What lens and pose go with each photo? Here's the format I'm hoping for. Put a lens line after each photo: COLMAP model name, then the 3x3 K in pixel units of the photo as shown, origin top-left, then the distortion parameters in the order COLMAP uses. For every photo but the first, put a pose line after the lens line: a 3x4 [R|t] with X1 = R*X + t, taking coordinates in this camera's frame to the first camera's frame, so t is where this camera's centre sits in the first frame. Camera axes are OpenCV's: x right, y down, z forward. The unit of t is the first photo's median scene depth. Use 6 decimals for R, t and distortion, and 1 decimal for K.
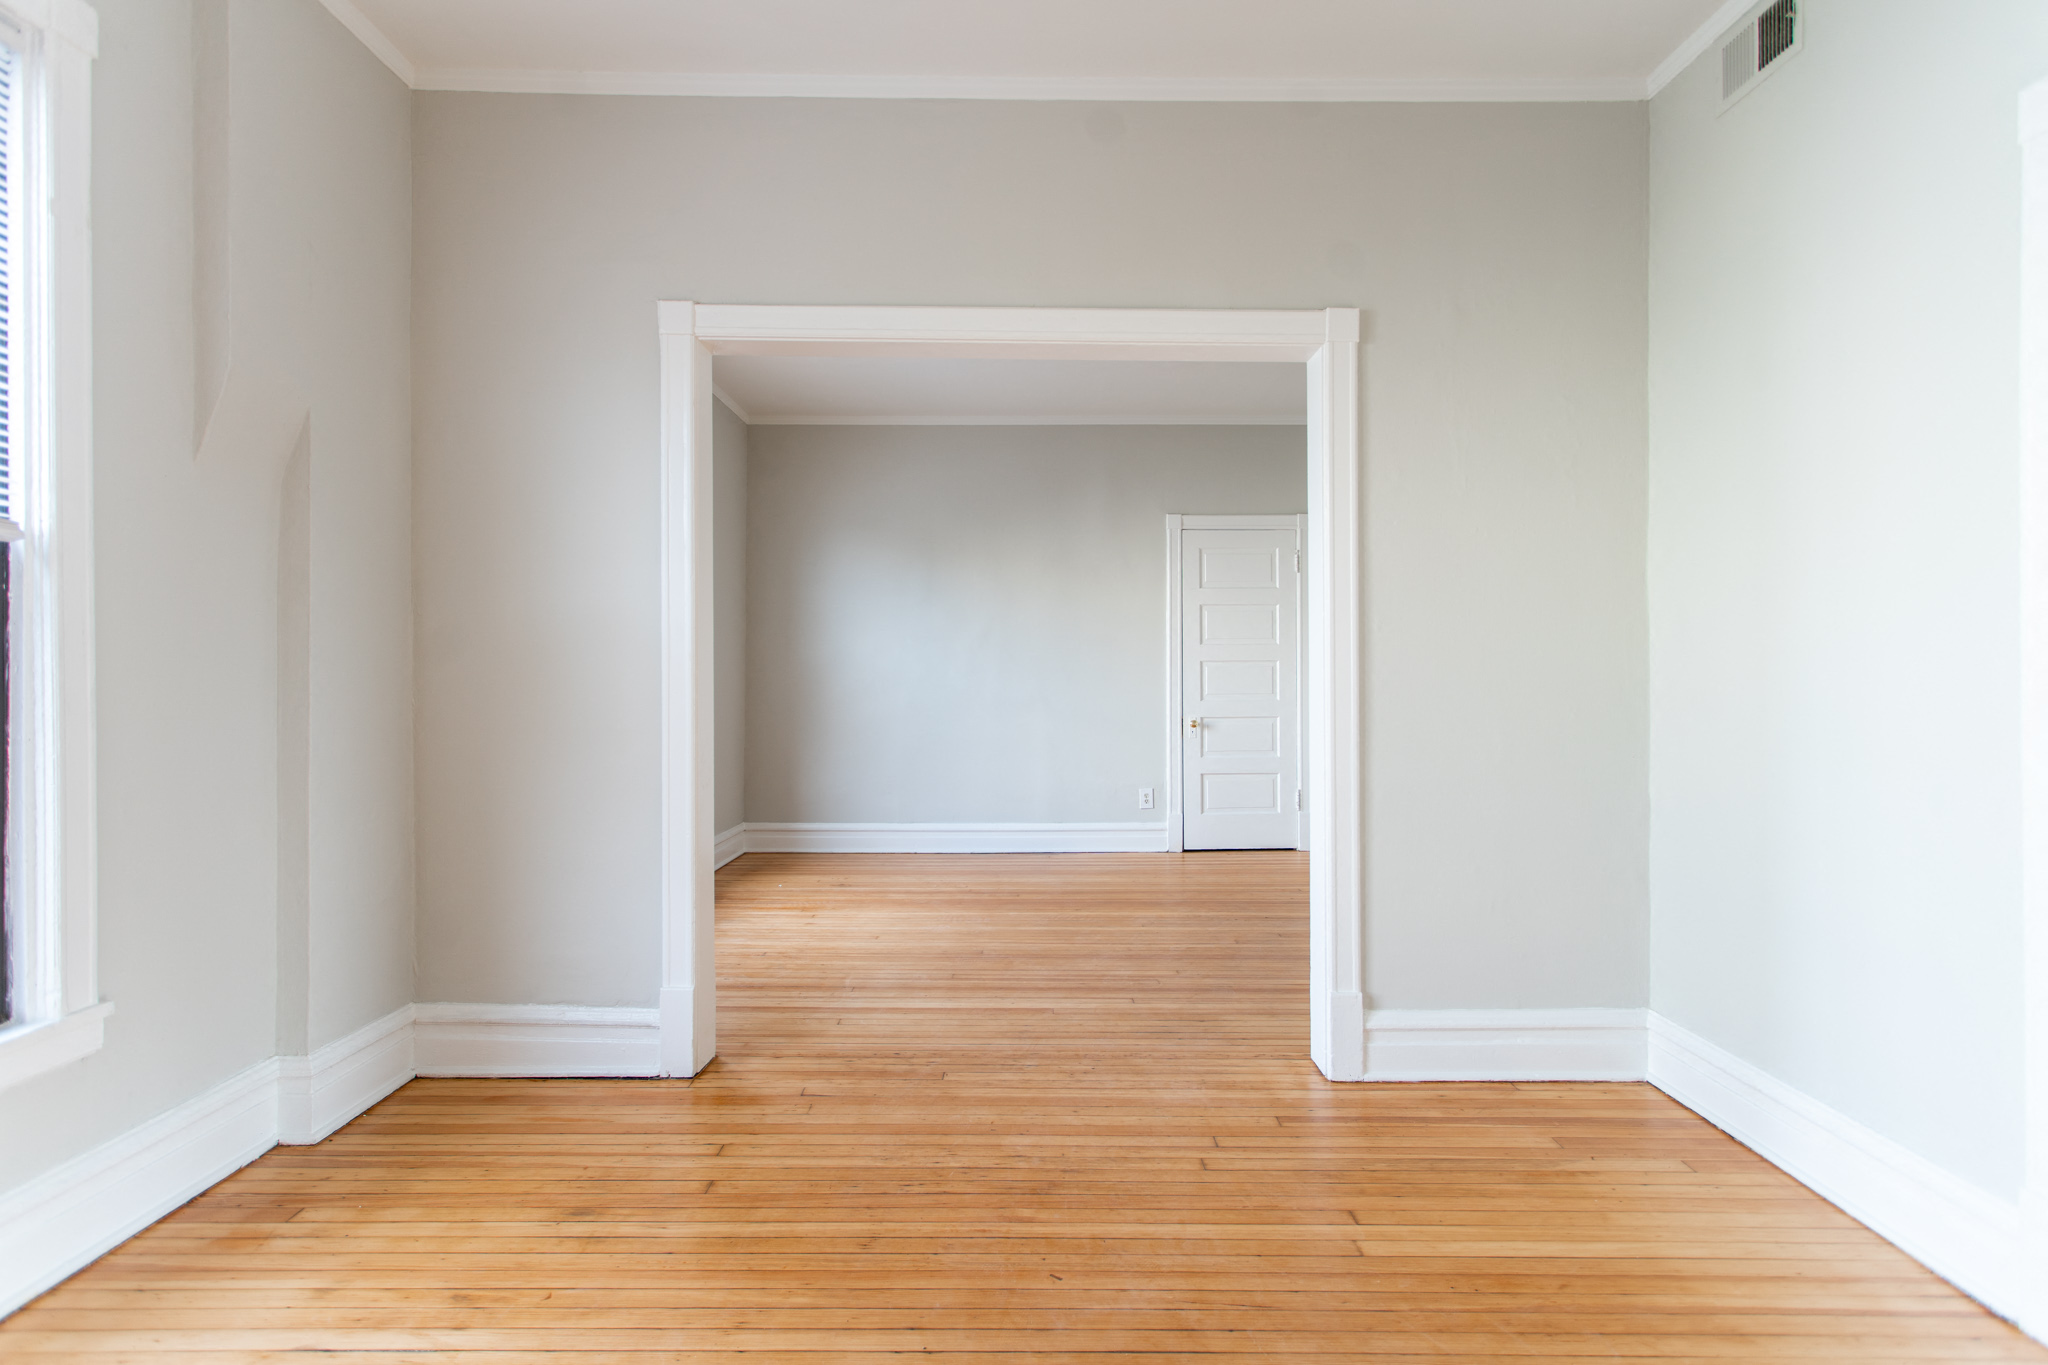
lens RADIAL K [[984.1, 0, 1038.3], [0, 984.1, 682.6], [0, 0, 1]] dist [0.001098, 0.000881]
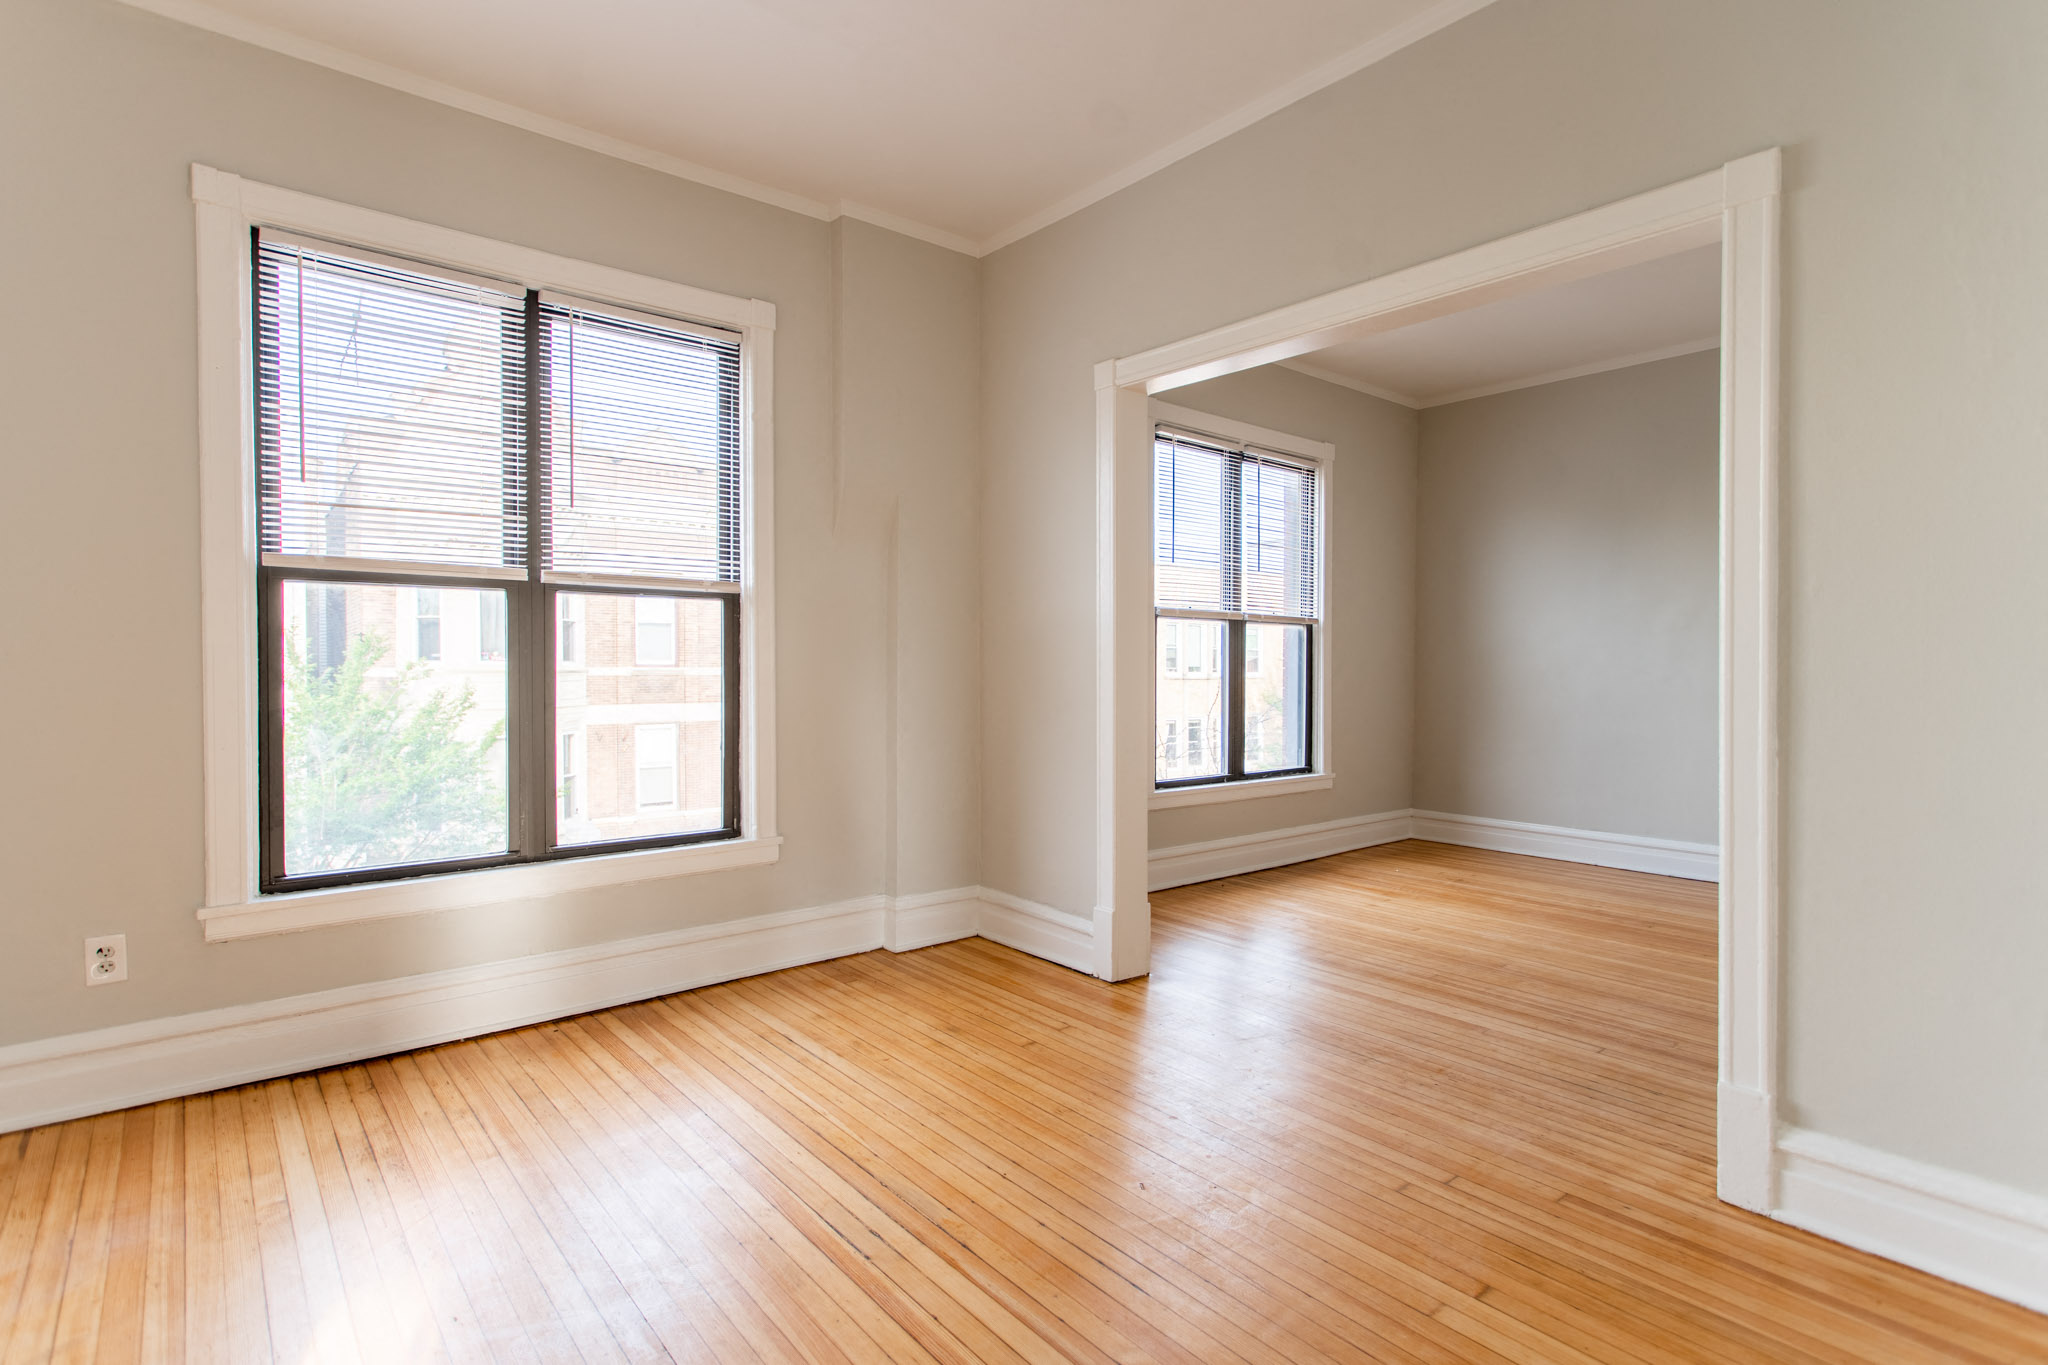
lens RADIAL K [[1006.6, 0, 1020.2], [0, 1006.6, 674.0], [0, 0, 1]] dist [0.000688, 0.000709]
pose [[0.632088, 0.008024, -0.774855, 0.550844], [-0.005043, 0.999968, 0.006242, 0.002839], [0.774880, -0.000038, 0.632108, 0.102595]]
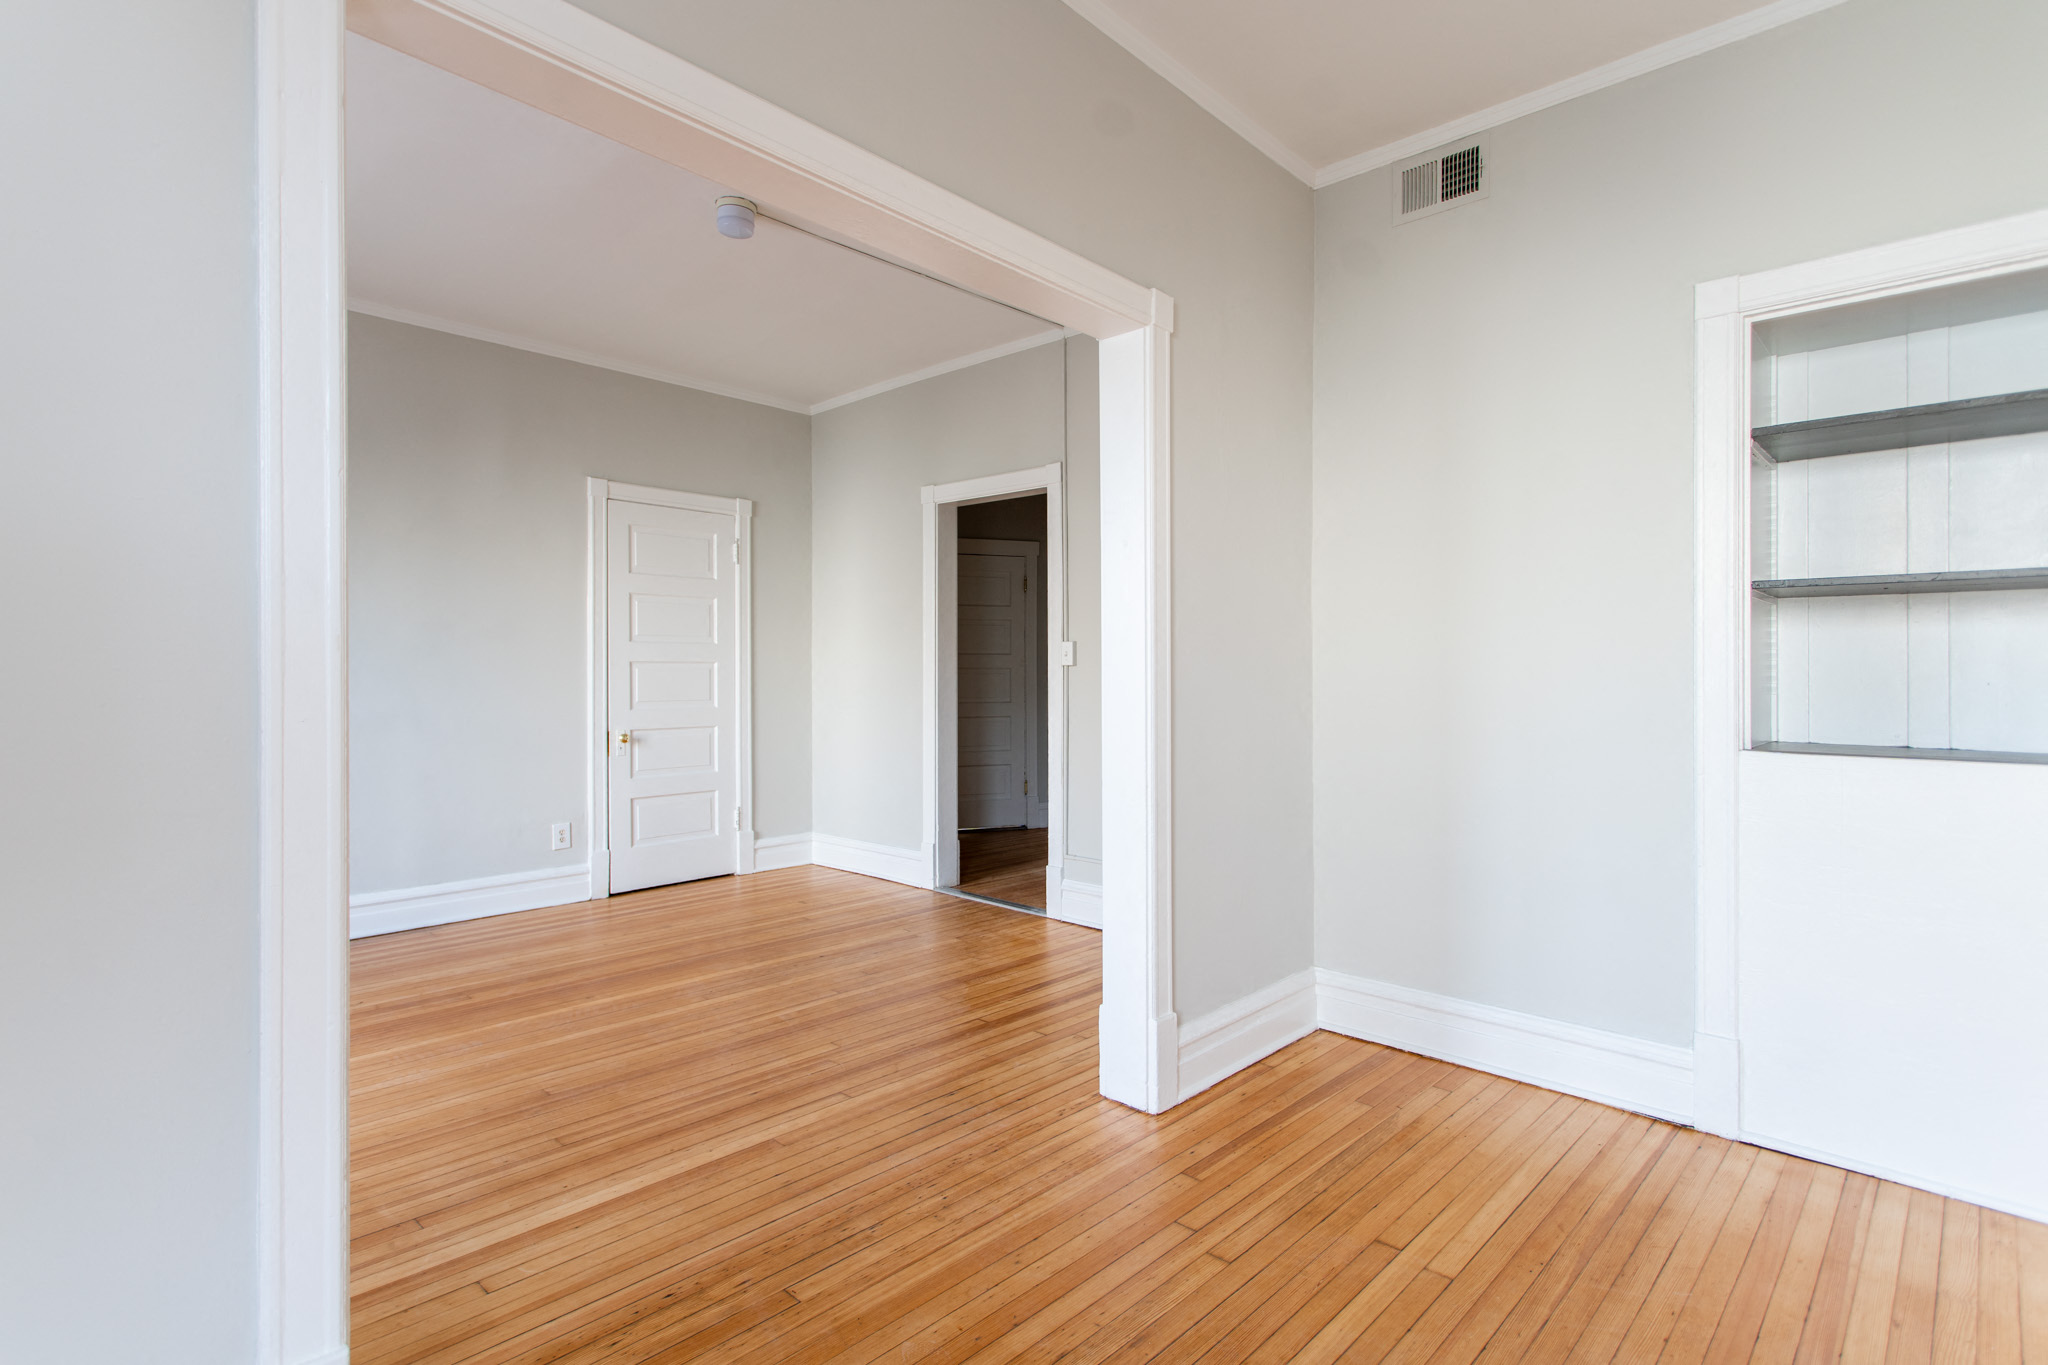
lens RADIAL K [[984.1, 0, 1038.3], [0, 984.1, 682.6], [0, 0, 1]] dist [0.001098, 0.000881]
pose [[0.690212, 0.000659, 0.723607, -0.454720], [0.002146, 0.999993, -0.002957, -0.002794], [-0.723604, 0.003594, 0.690206, 0.433152]]
